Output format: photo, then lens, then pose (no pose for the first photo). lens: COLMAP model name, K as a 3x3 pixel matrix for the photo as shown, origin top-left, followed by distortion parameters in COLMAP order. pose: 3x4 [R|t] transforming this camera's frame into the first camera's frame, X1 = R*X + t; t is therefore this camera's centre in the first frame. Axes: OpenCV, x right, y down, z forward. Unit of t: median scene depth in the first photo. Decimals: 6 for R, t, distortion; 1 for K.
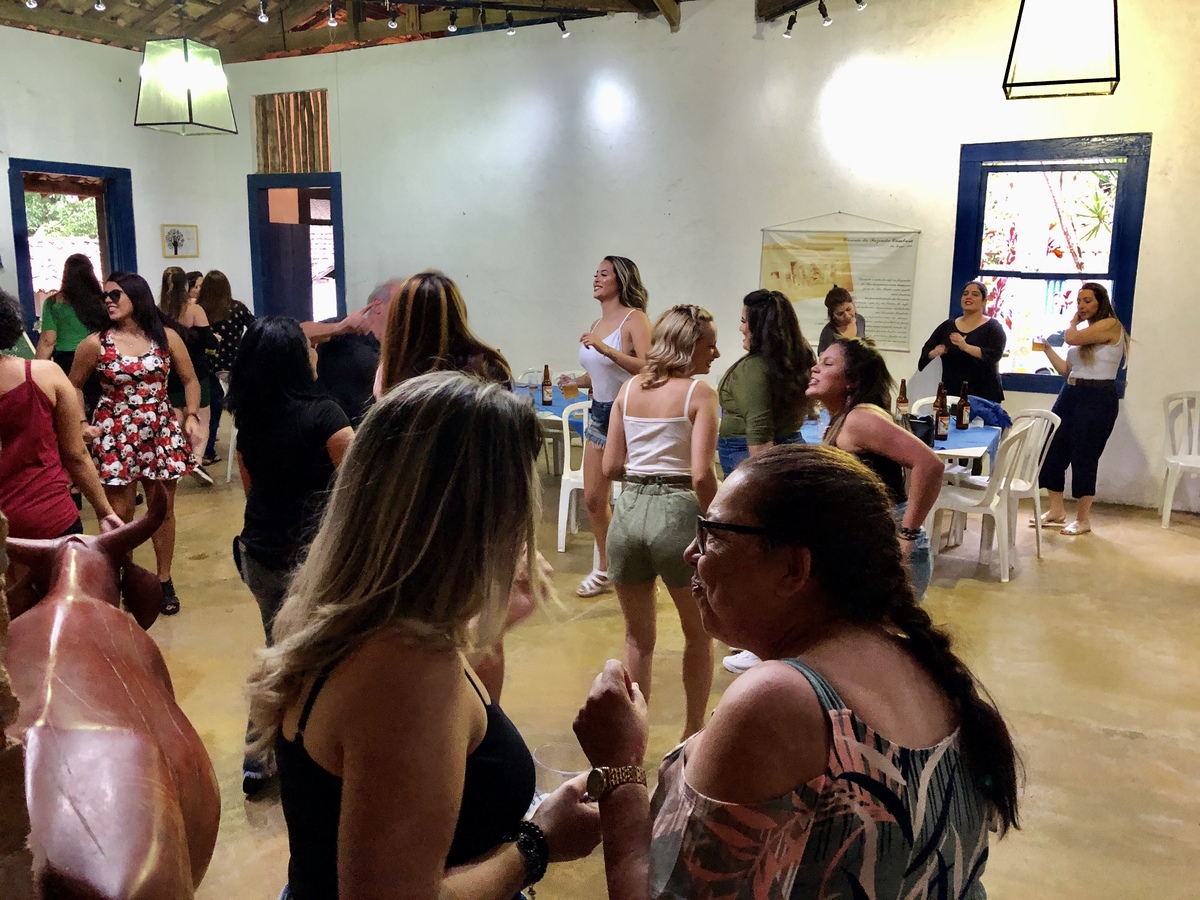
lens RADIAL K [[989.8, 0, 598.2], [0, 989.8, 460.5], [0, 0, 1]] dist [0.025612, -0.027520]
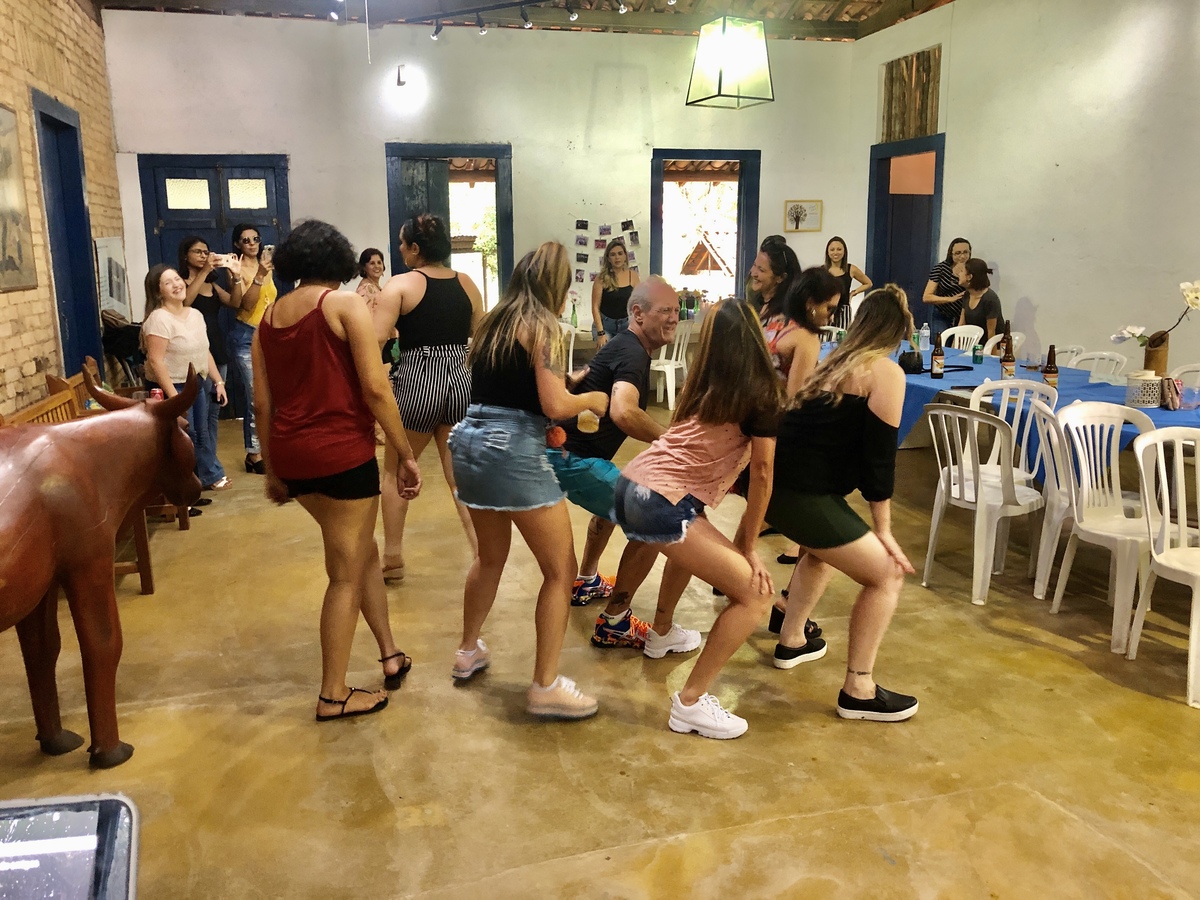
lens RADIAL K [[989.8, 0, 590.7], [0, 989.8, 451.8], [0, 0, 1]] dist [0.025612, -0.027520]
pose [[0.688011, 0.126445, -0.714600, 0.227587], [-0.127167, 0.990474, 0.052824, -0.002807], [0.714472, 0.054530, 0.697536, 0.143669]]
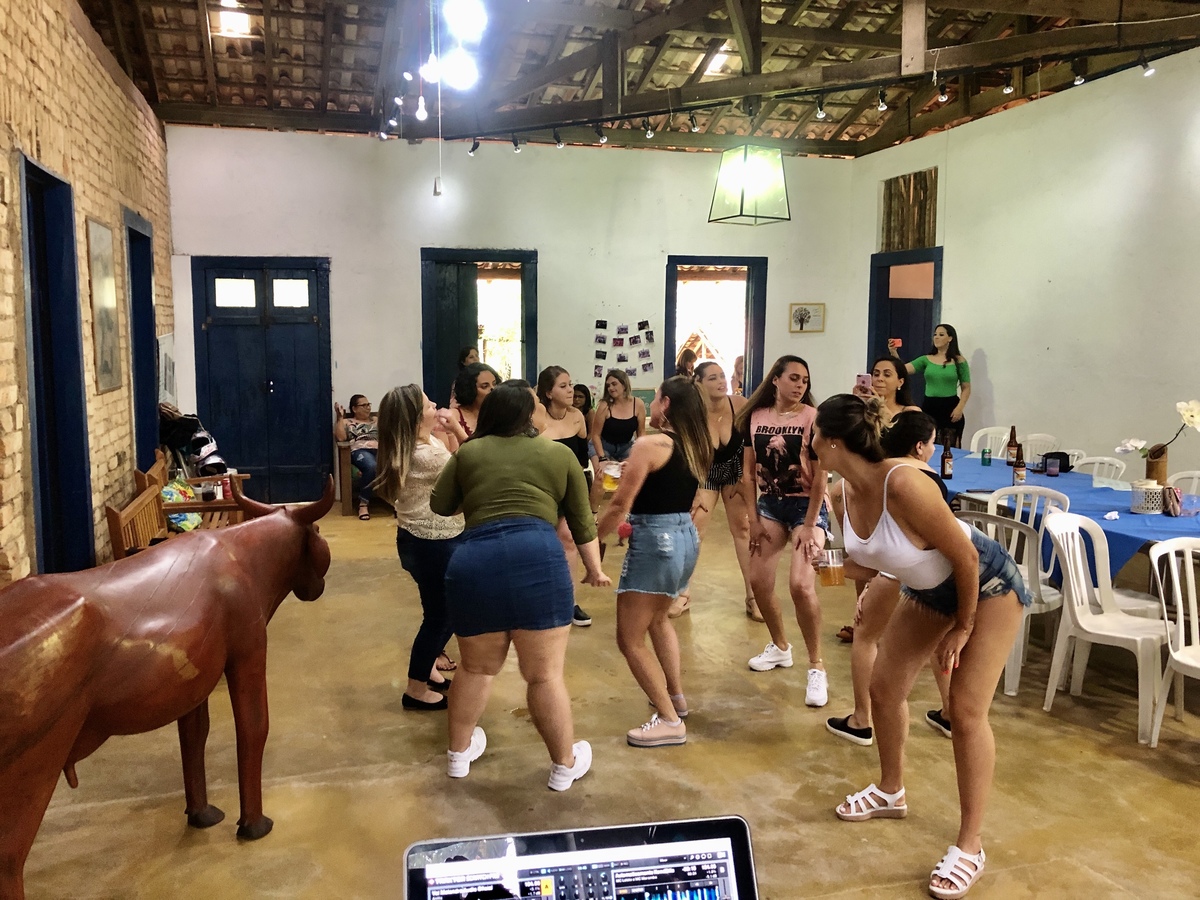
lens RADIAL K [[989.8, 0, 583.1], [0, 989.8, 448.8], [0, 0, 1]] dist [0.025612, -0.027520]
pose [[0.696416, 0.076082, -0.713594, 0.231403], [-0.138296, 0.989954, -0.029420, -0.010356], [0.704187, 0.119176, 0.699942, 0.076581]]
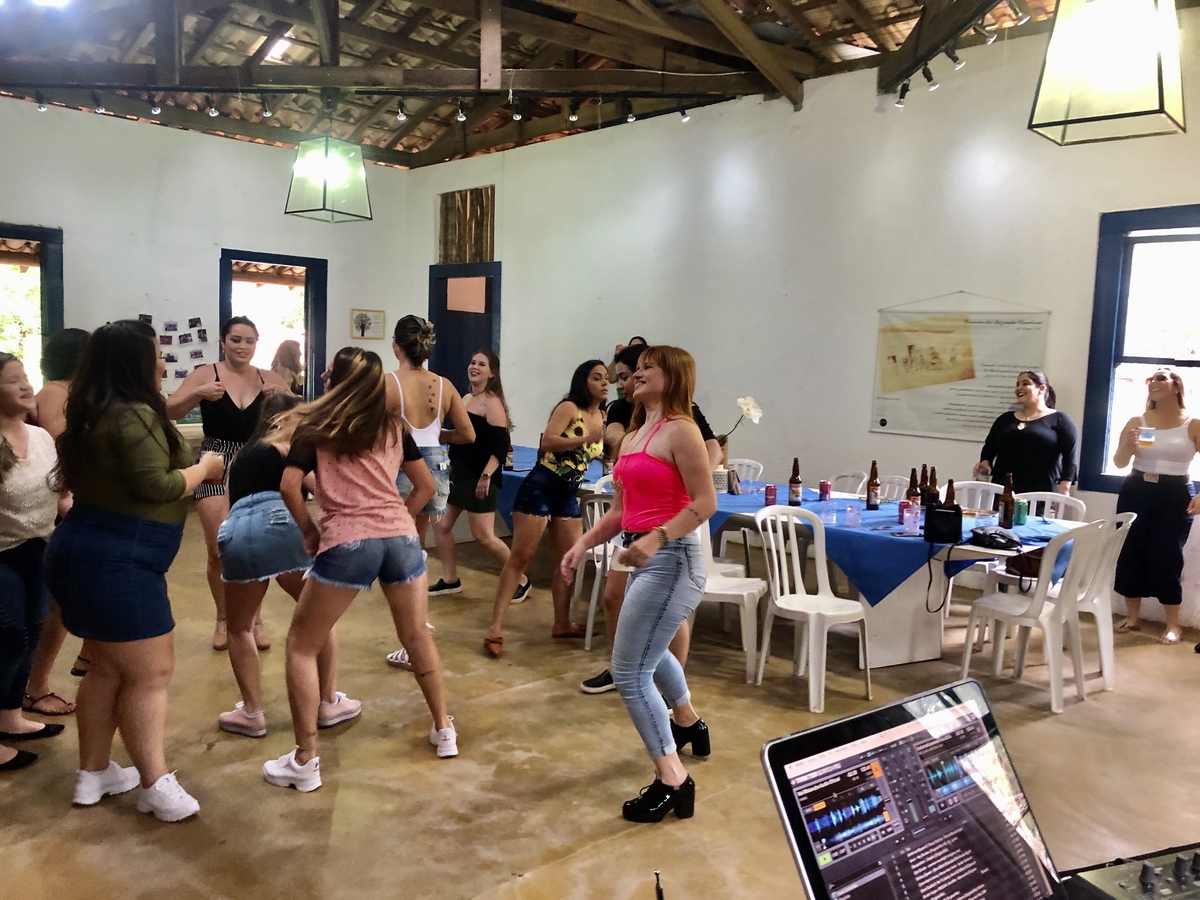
lens RADIAL K [[989.8, 0, 584.4], [0, 989.8, 462.4], [0, 0, 1]] dist [0.025612, -0.027520]
pose [[0.952586, 0.053036, -0.299613, 0.163471], [-0.084092, 0.992228, -0.091722, 0.013042], [0.292419, 0.112568, 0.949642, 0.050834]]
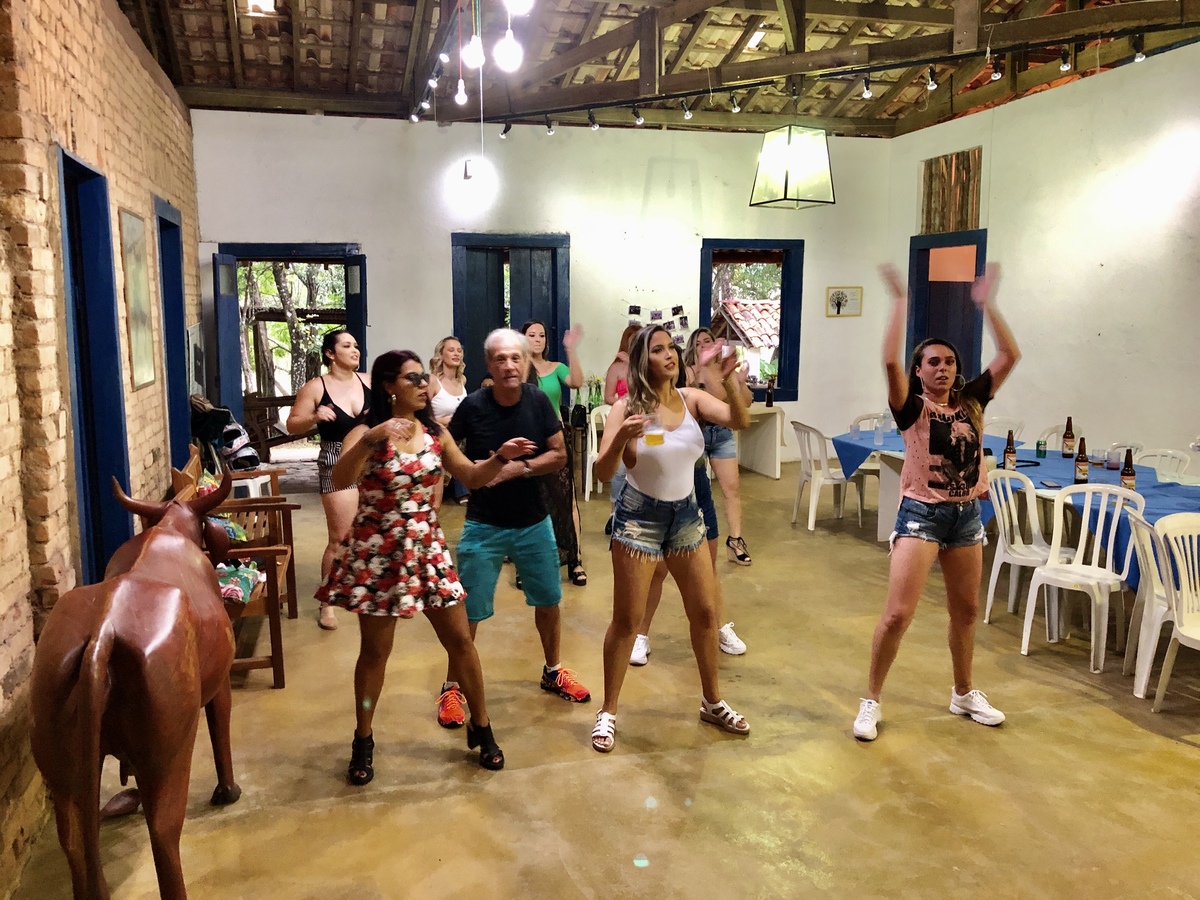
lens RADIAL K [[989.8, 0, 591.7], [0, 989.8, 449.5], [0, 0, 1]] dist [0.025612, -0.027520]
pose [[0.691806, 0.088941, -0.716585, 0.202216], [-0.134277, 0.990922, -0.006643, -0.018917], [0.709489, 0.100816, 0.697468, 0.073986]]
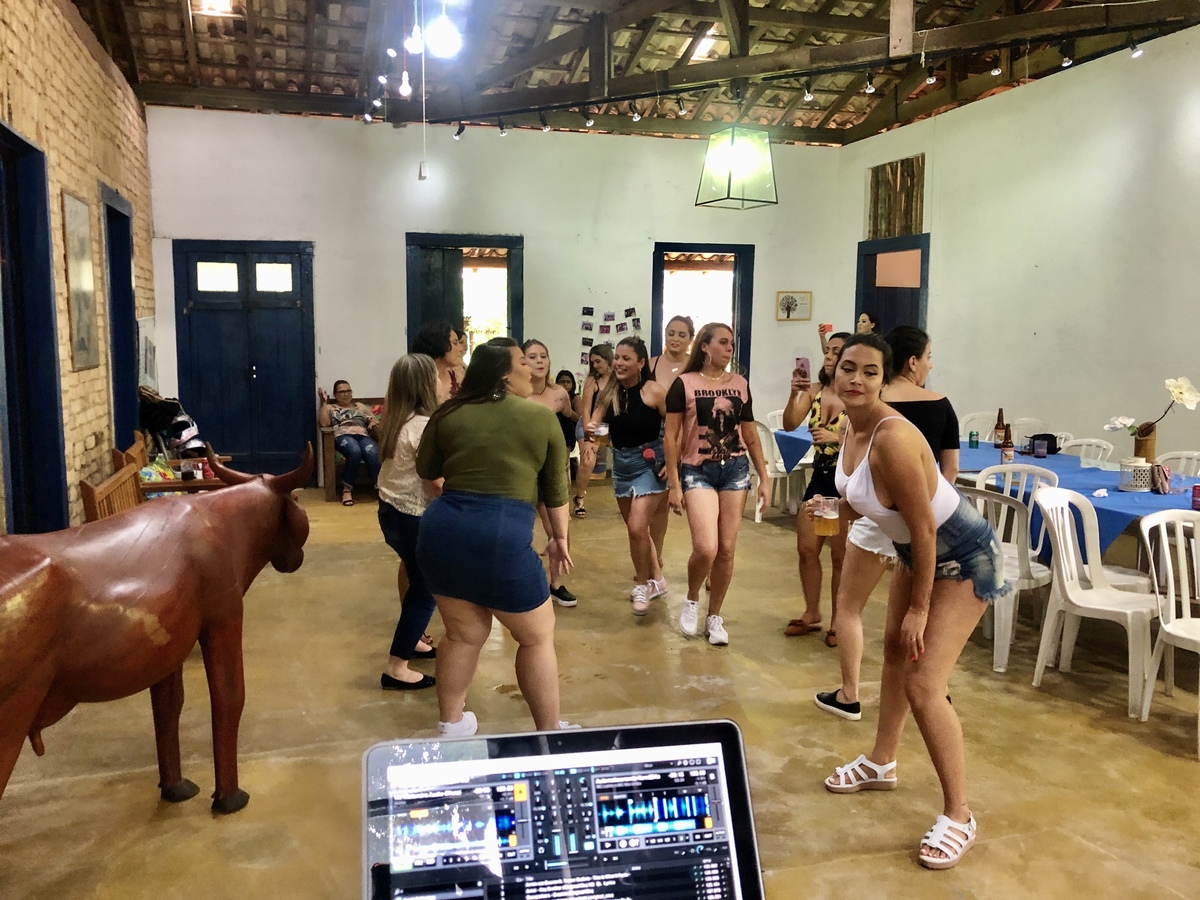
lens RADIAL K [[989.8, 0, 583.6], [0, 989.8, 446.0], [0, 0, 1]] dist [0.025612, -0.027520]
pose [[0.706020, 0.076067, -0.704094, 0.227404], [-0.138796, 0.989796, -0.032242, 0.001469], [0.694457, 0.120489, 0.709374, 0.084113]]
